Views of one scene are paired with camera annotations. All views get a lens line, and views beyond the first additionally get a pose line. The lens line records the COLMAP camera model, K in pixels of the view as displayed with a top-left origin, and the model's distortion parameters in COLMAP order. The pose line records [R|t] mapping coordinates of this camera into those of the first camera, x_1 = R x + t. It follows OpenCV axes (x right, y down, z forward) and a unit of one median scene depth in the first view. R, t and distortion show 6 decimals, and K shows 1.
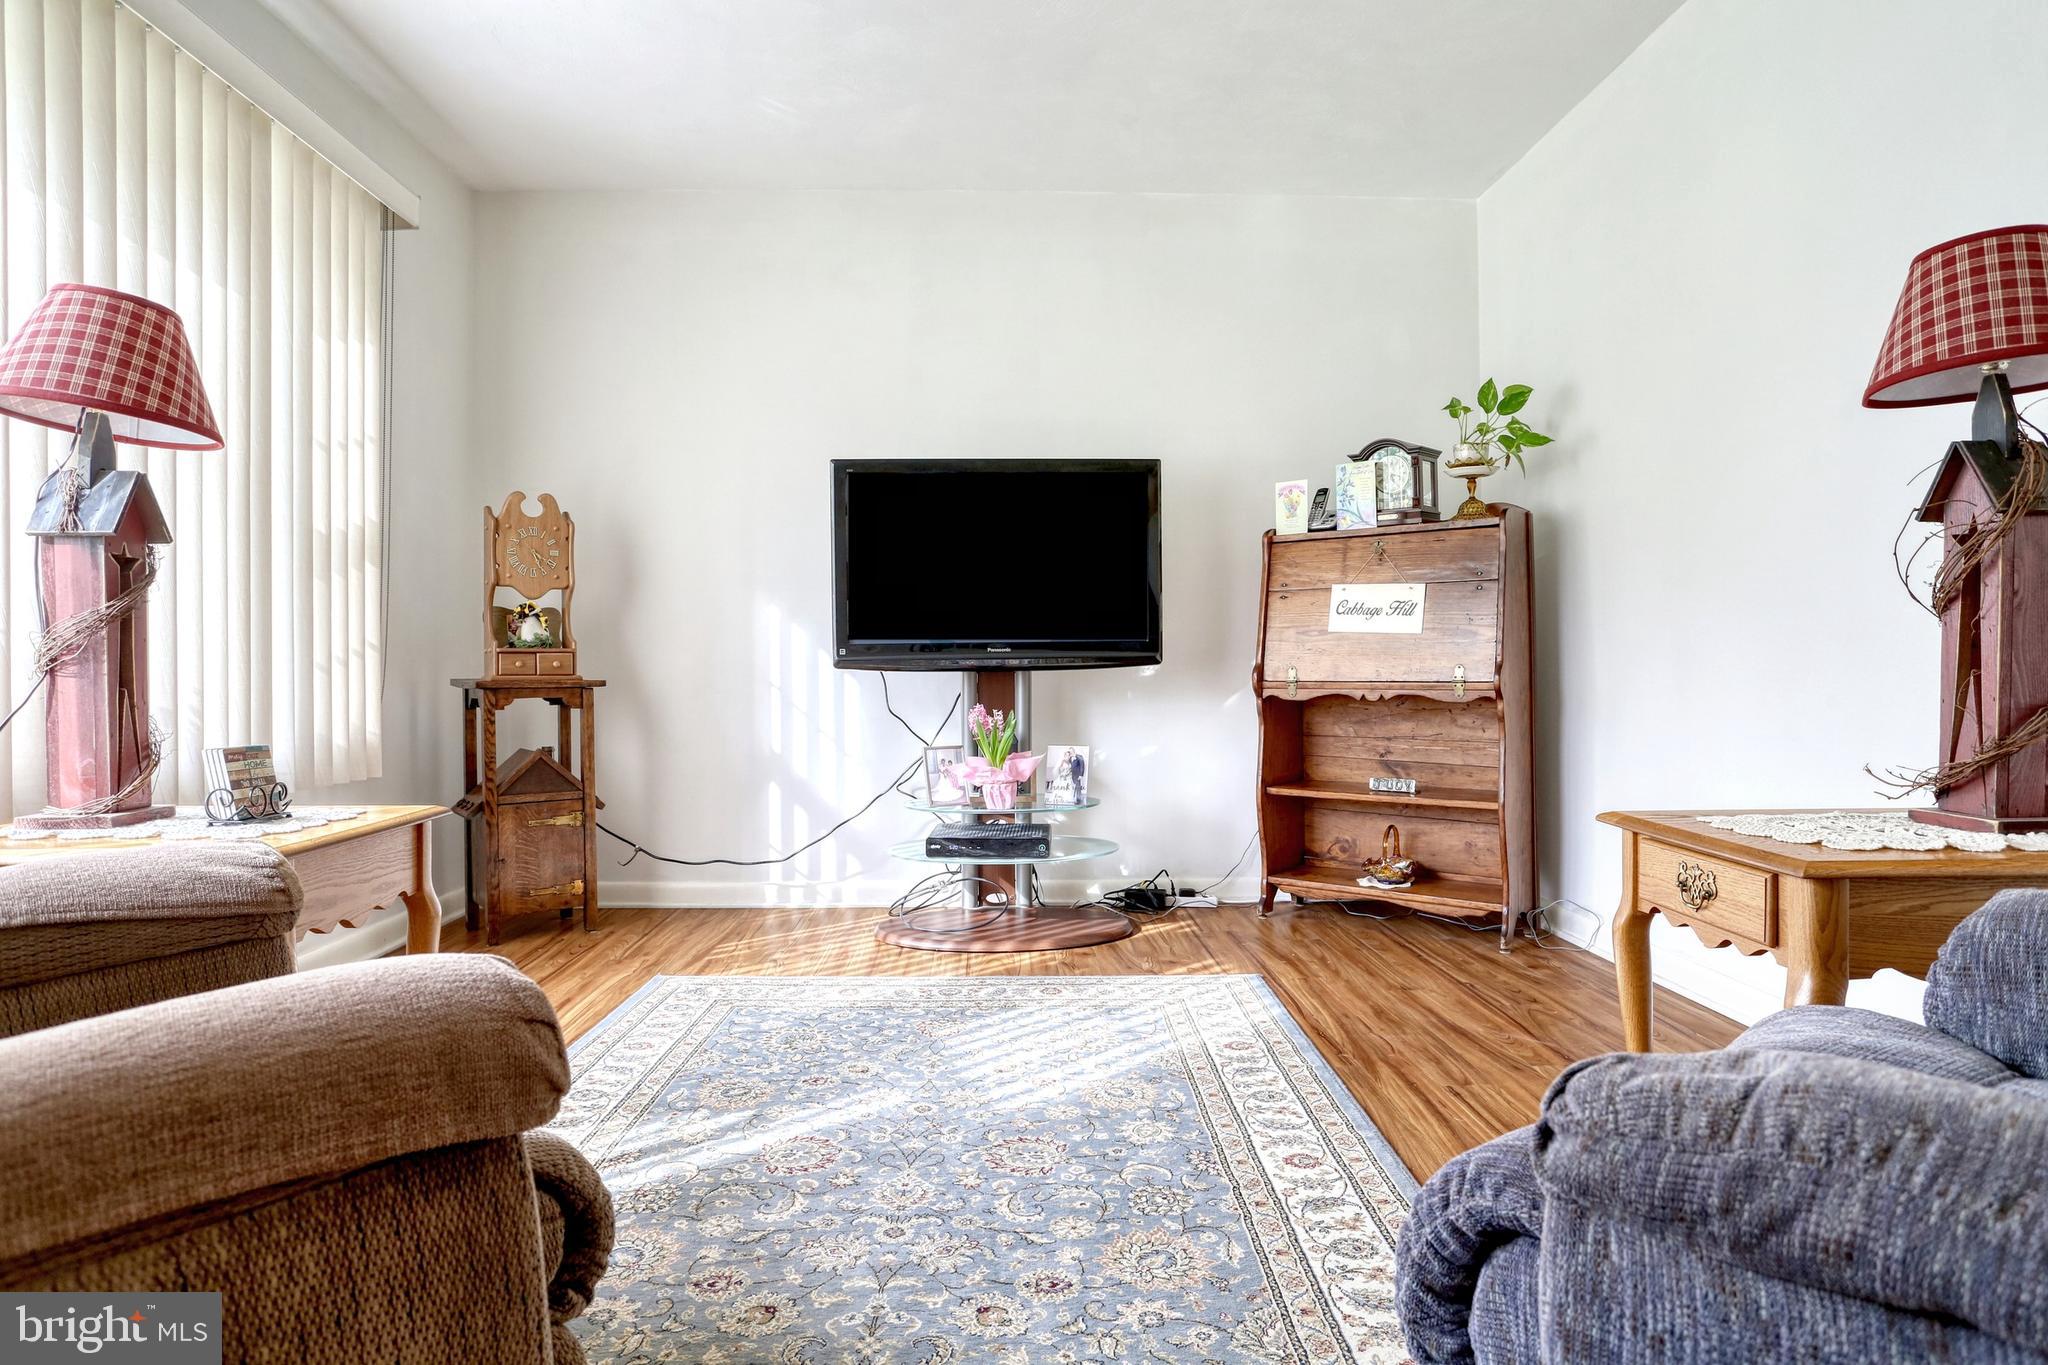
lens RADIAL K [[1133.1, 0, 1036.0], [0, 1133.1, 674.4], [0, 0, 1]] dist [-0.055338, 0.039483]
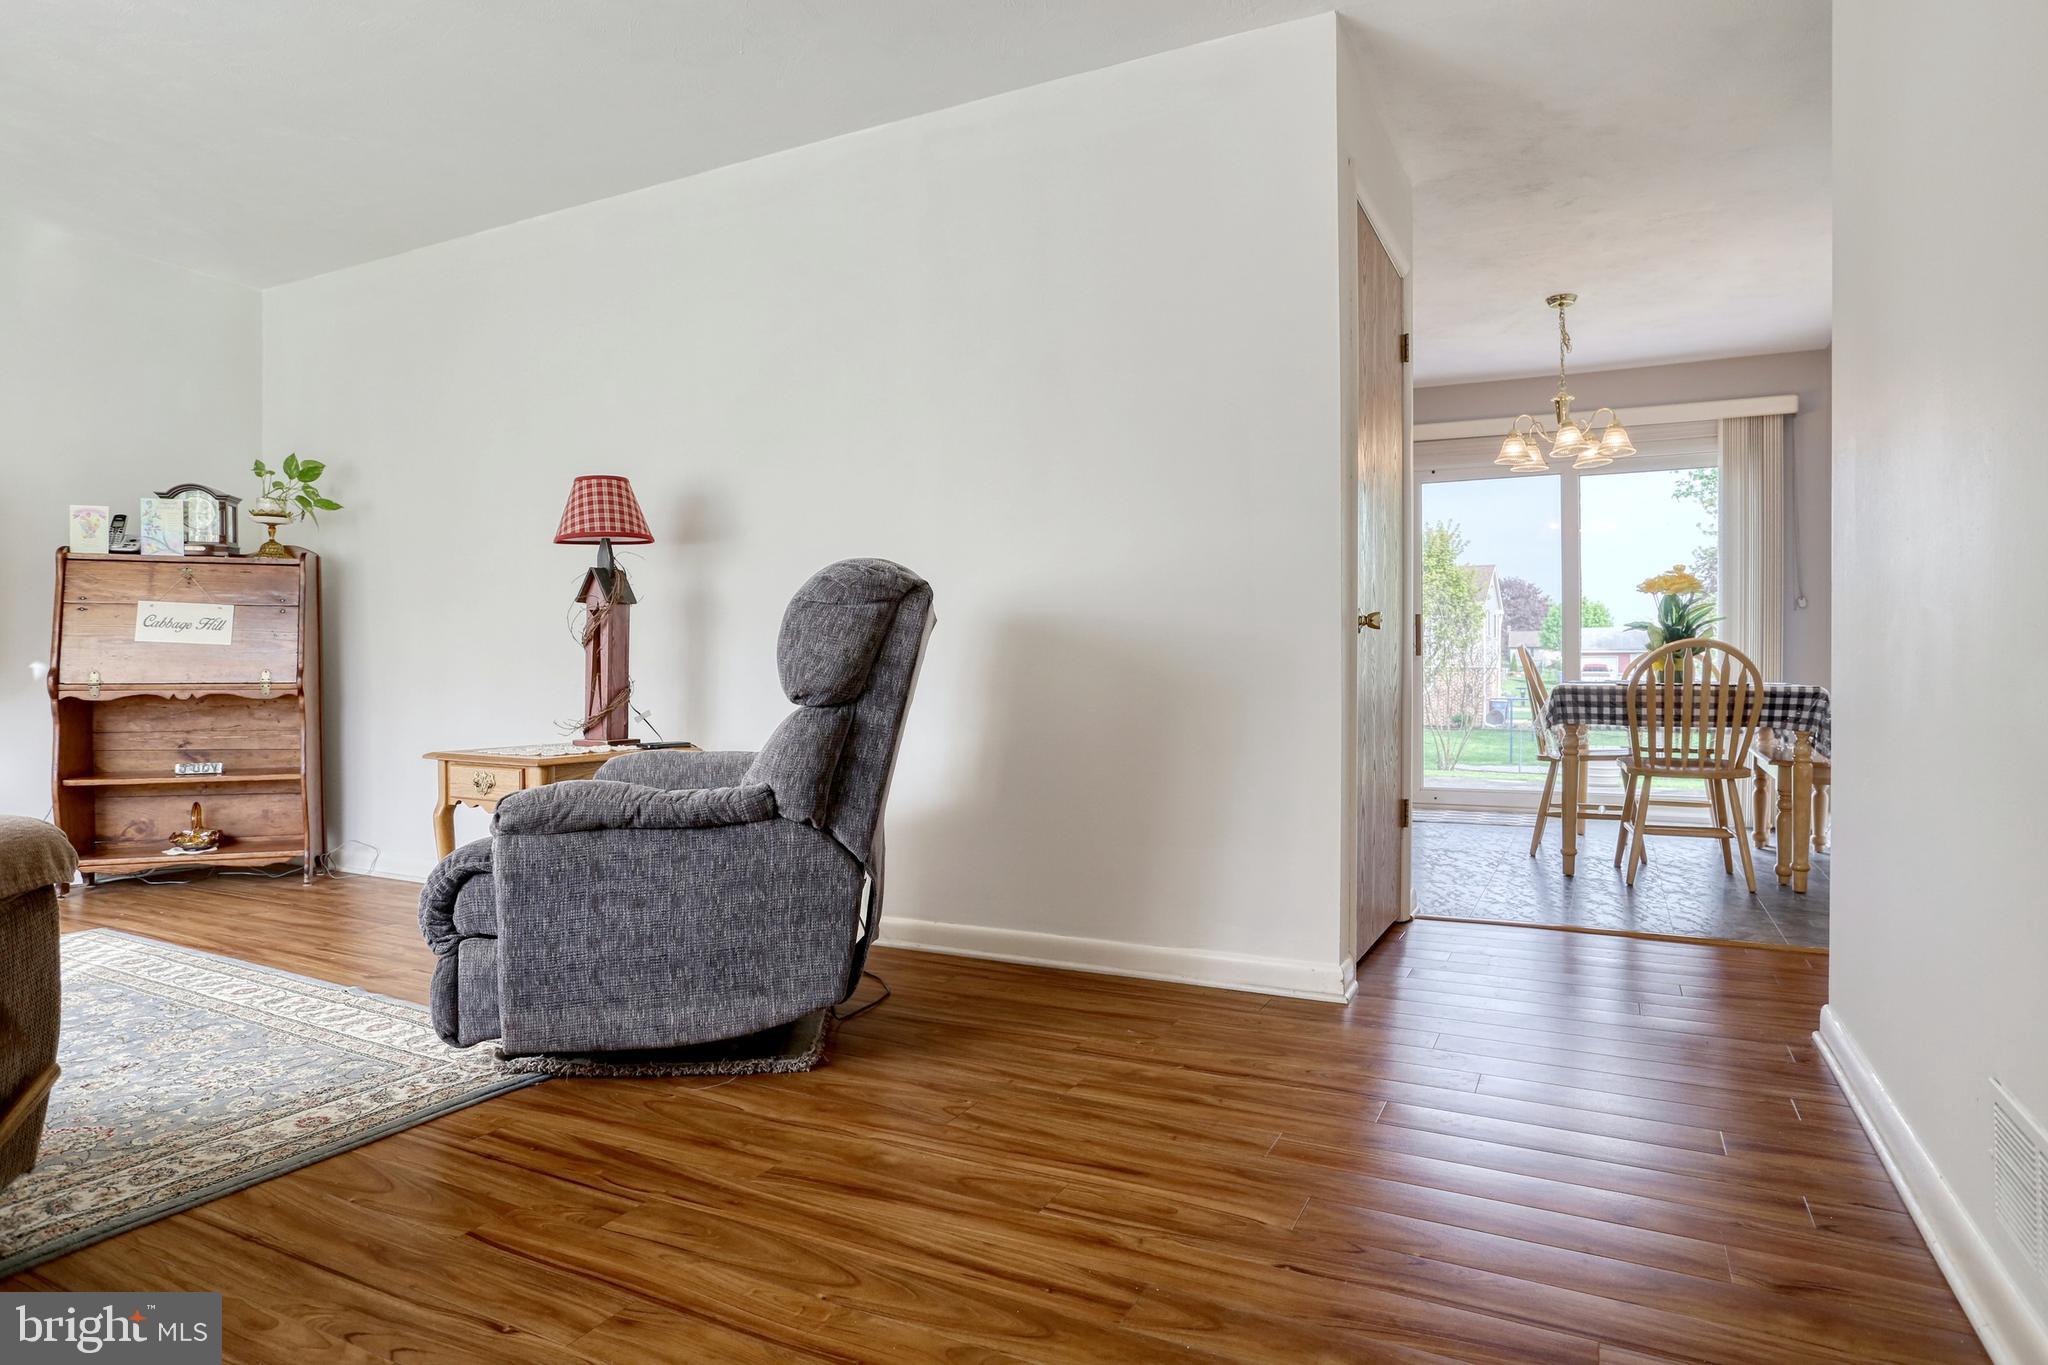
lens RADIAL K [[1133.1, 0, 1036.0], [0, 1133.1, 674.4], [0, 0, 1]] dist [-0.055338, 0.039483]
pose [[0.468773, 0.001135, 0.883318, -0.325620], [0.004158, 0.999985, -0.003491, 0.004456], [-0.883309, 0.005310, 0.468762, -0.367570]]
